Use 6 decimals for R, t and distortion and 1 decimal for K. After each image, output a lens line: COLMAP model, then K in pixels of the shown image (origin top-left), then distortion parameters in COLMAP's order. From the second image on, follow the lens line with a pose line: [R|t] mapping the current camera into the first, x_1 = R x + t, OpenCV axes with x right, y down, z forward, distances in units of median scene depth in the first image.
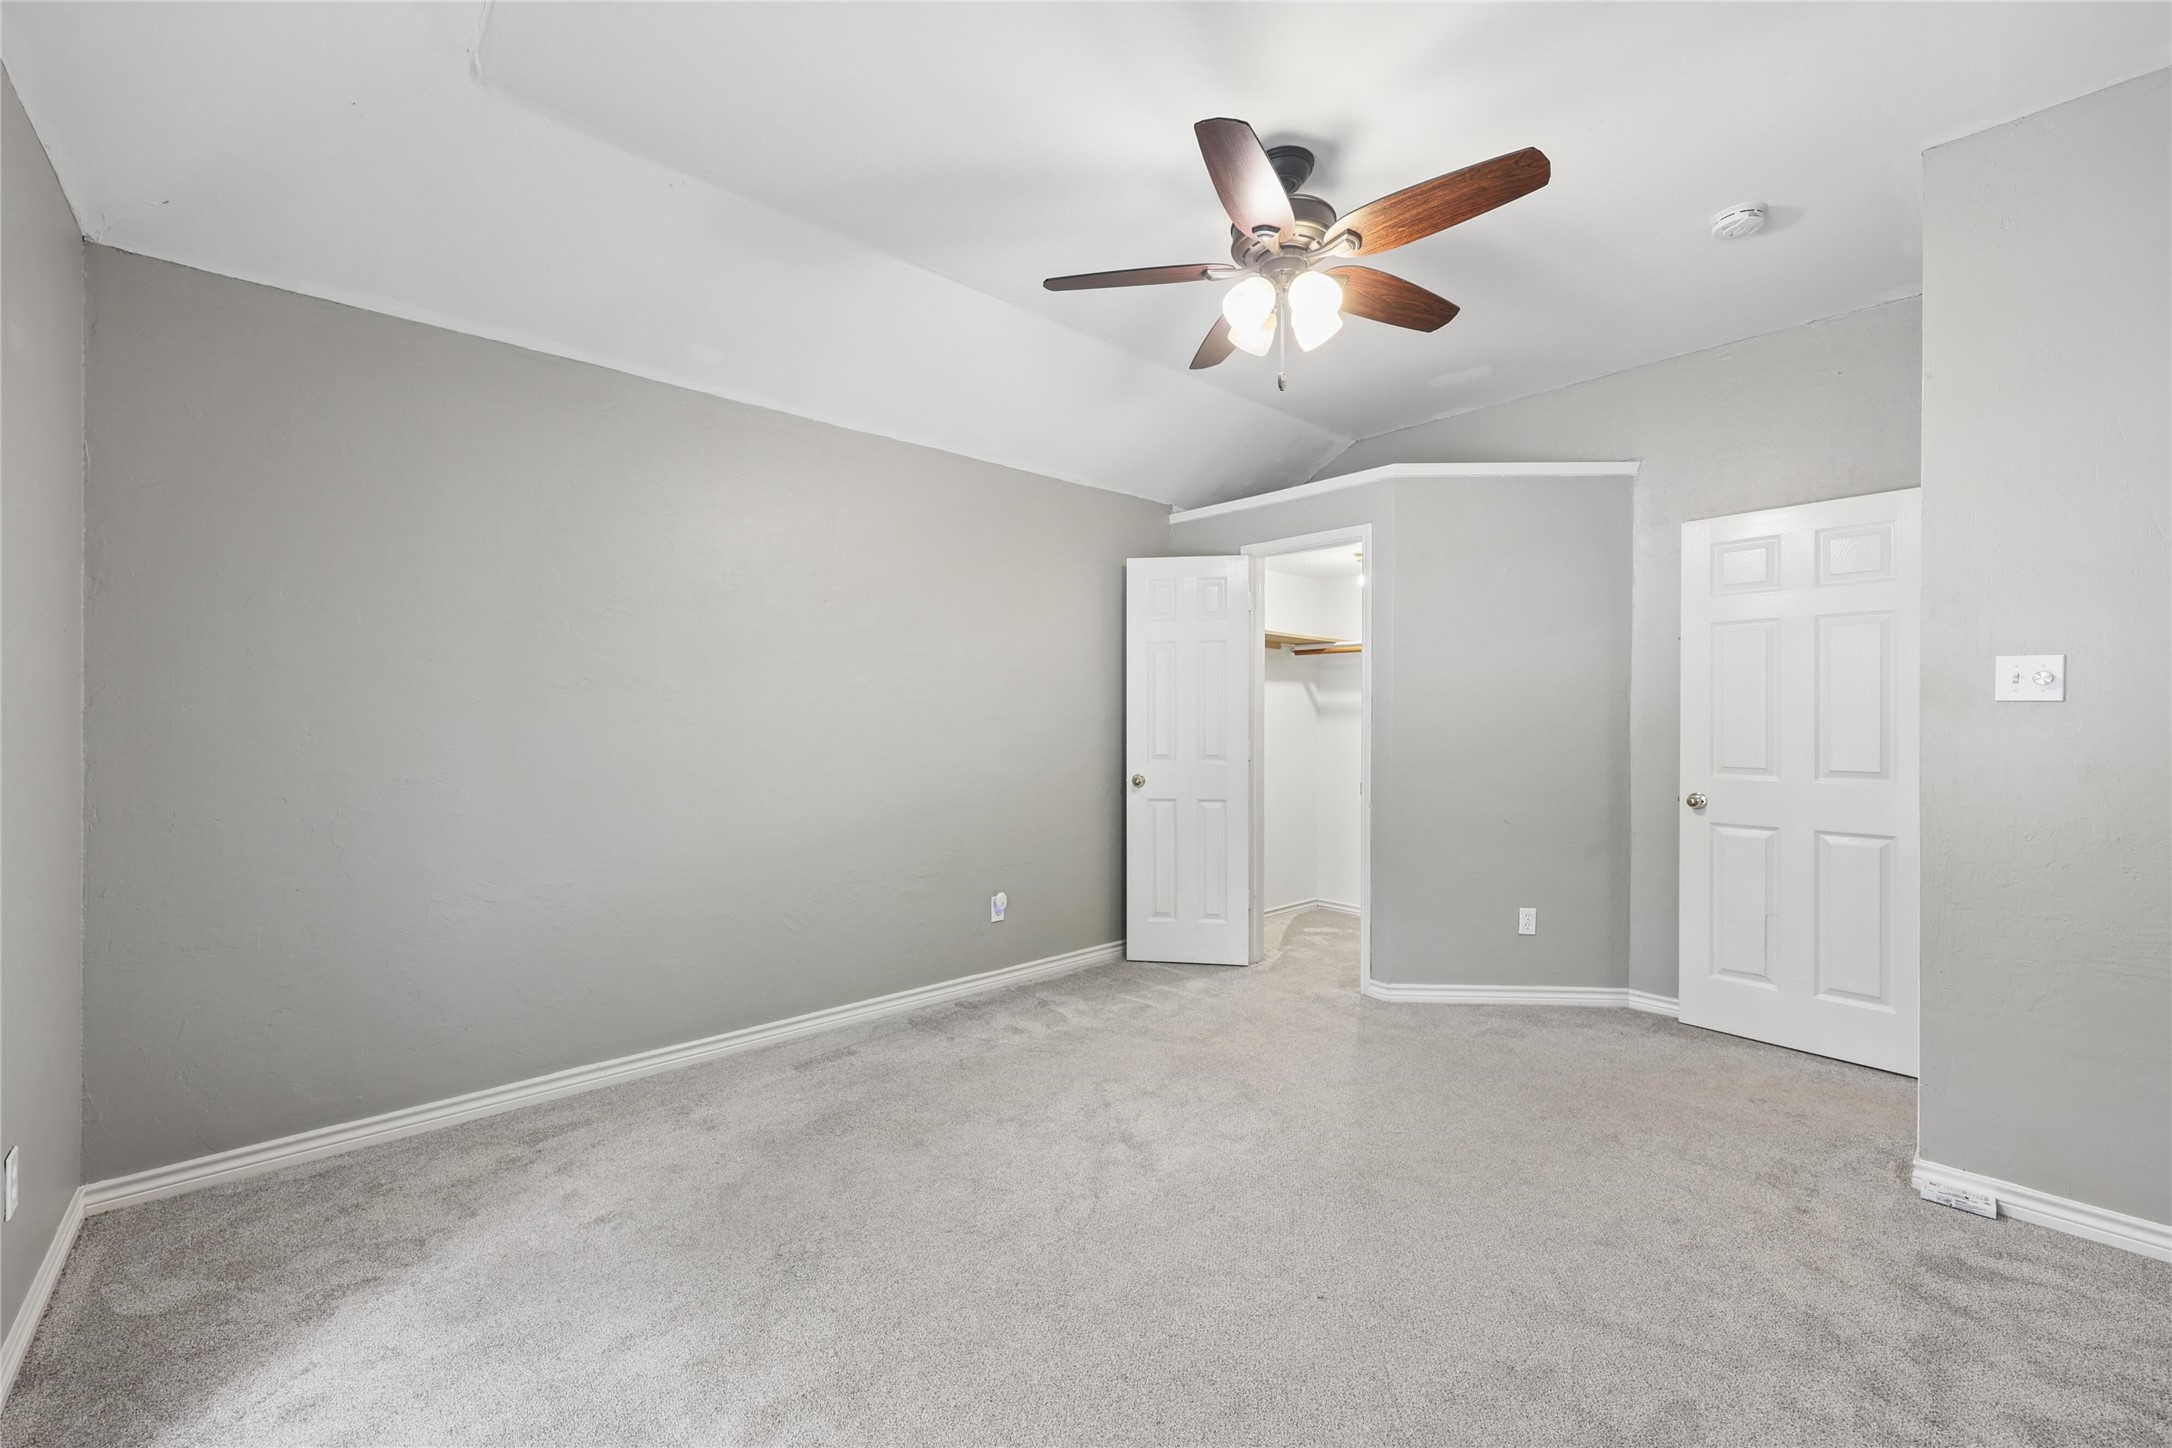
lens RADIAL K [[884.6, 0, 1086.0], [0, 884.6, 724.0], [0, 0, 1]] dist [0.005040, 0.000298]
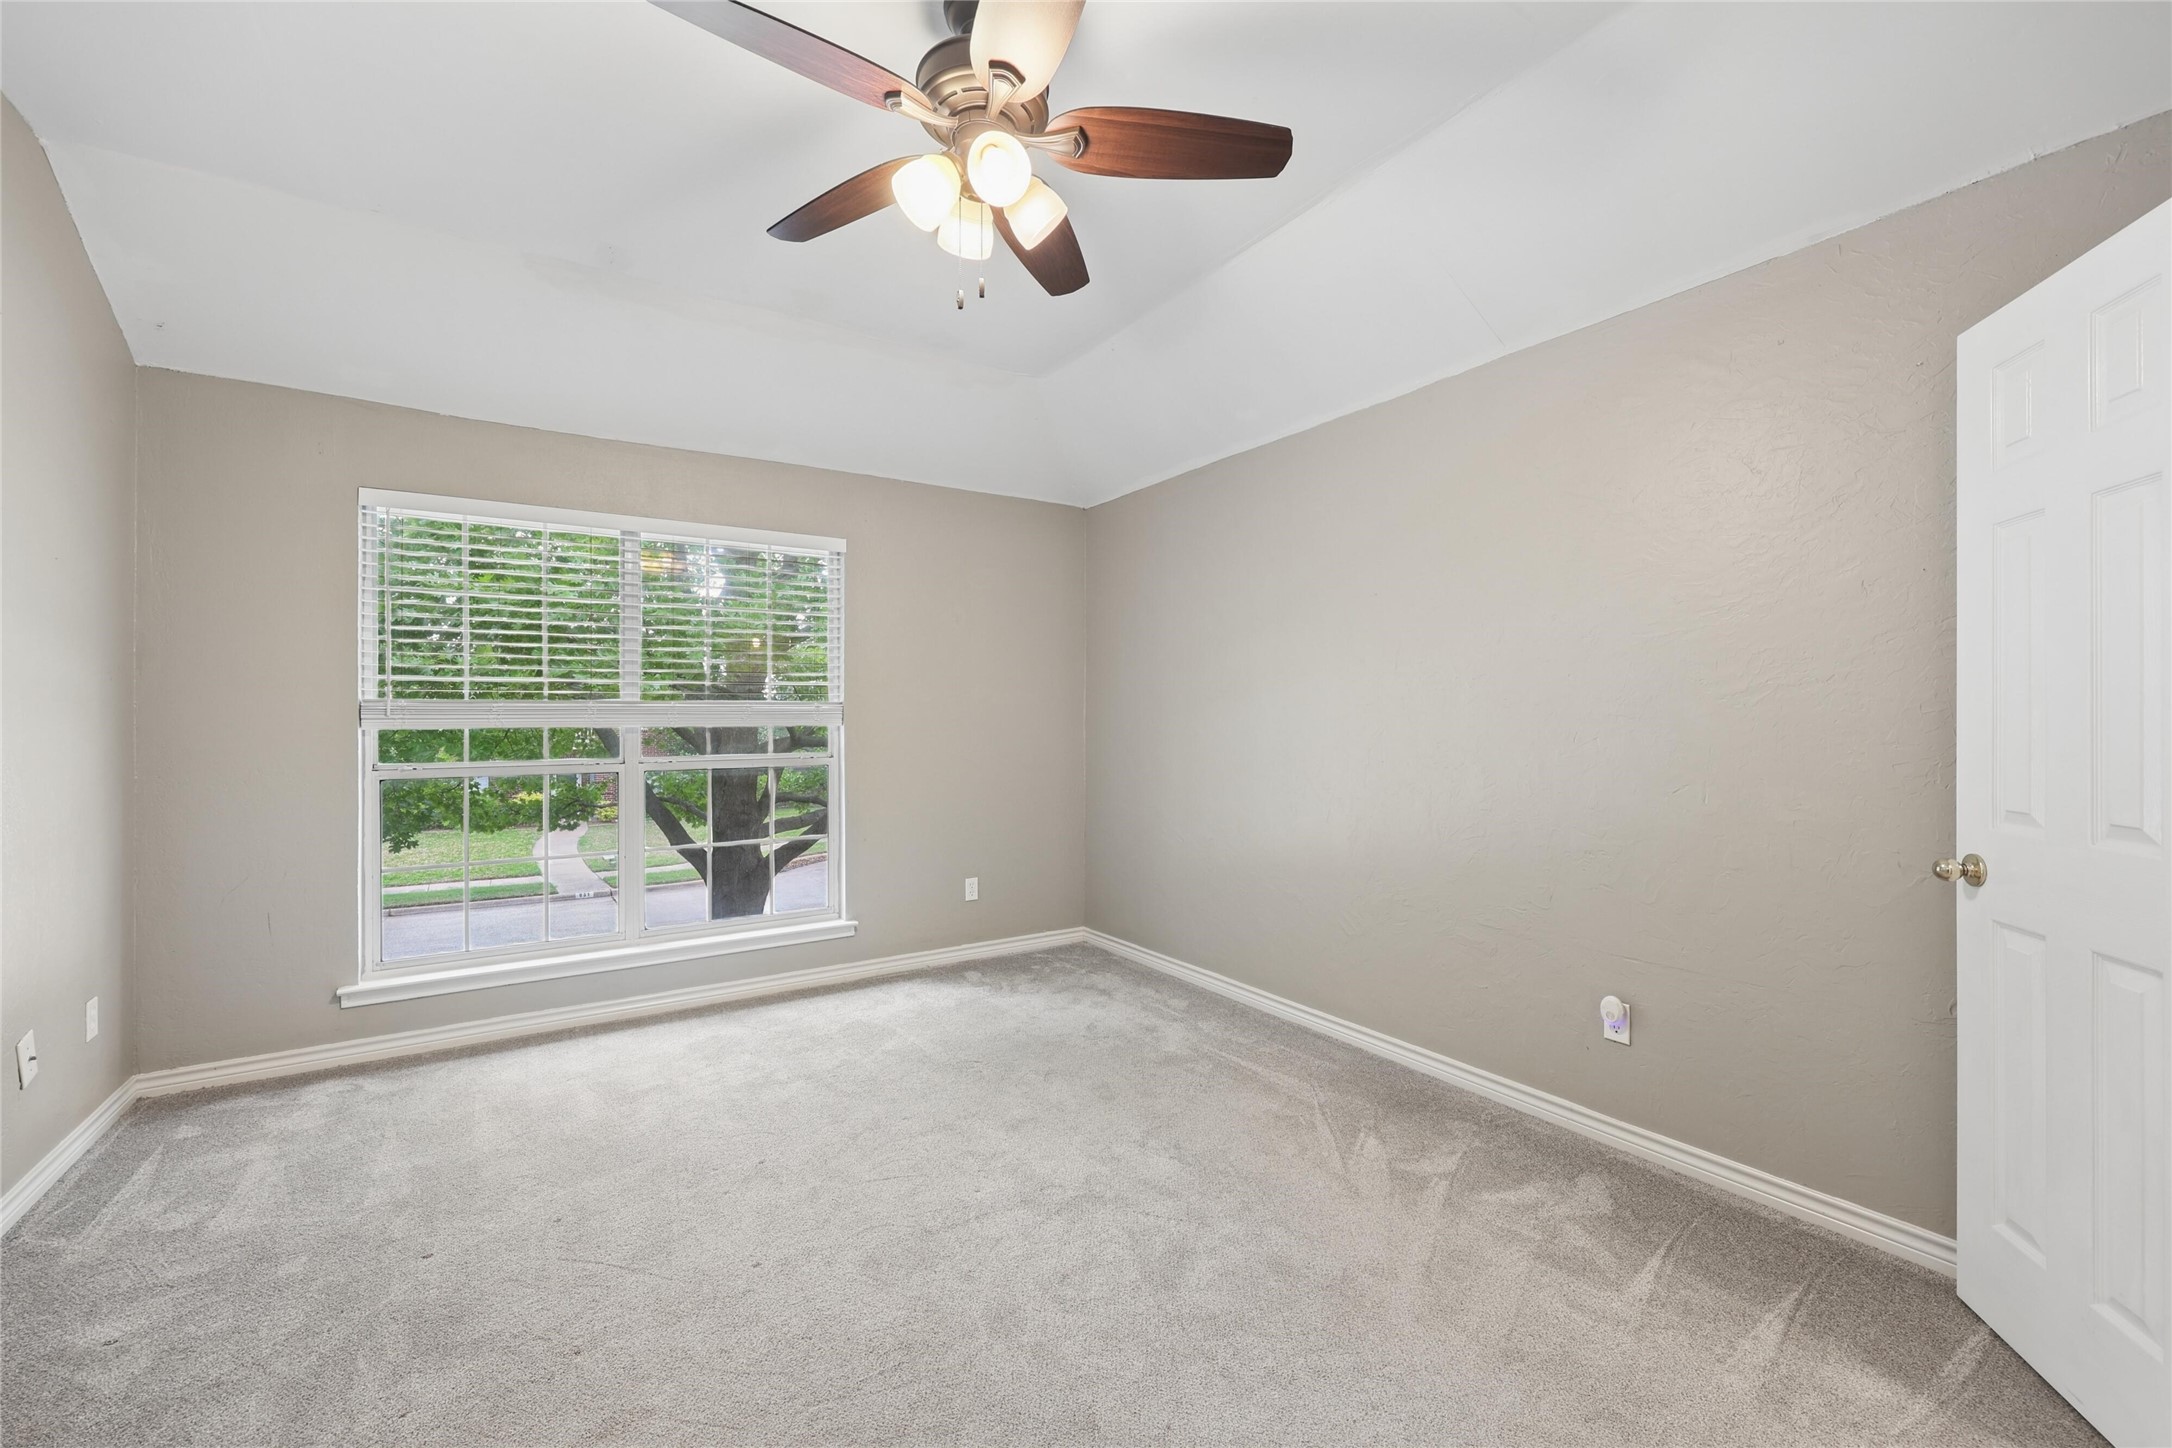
lens RADIAL K [[884.6, 0, 1086.0], [0, 884.6, 724.0], [0, 0, 1]] dist [0.005040, 0.000298]
pose [[-0.165404, 0.001474, -0.986225, 0.635195], [-0.004214, 0.999989, 0.002201, -0.002845], [0.986217, 0.004520, -0.165396, 0.795300]]
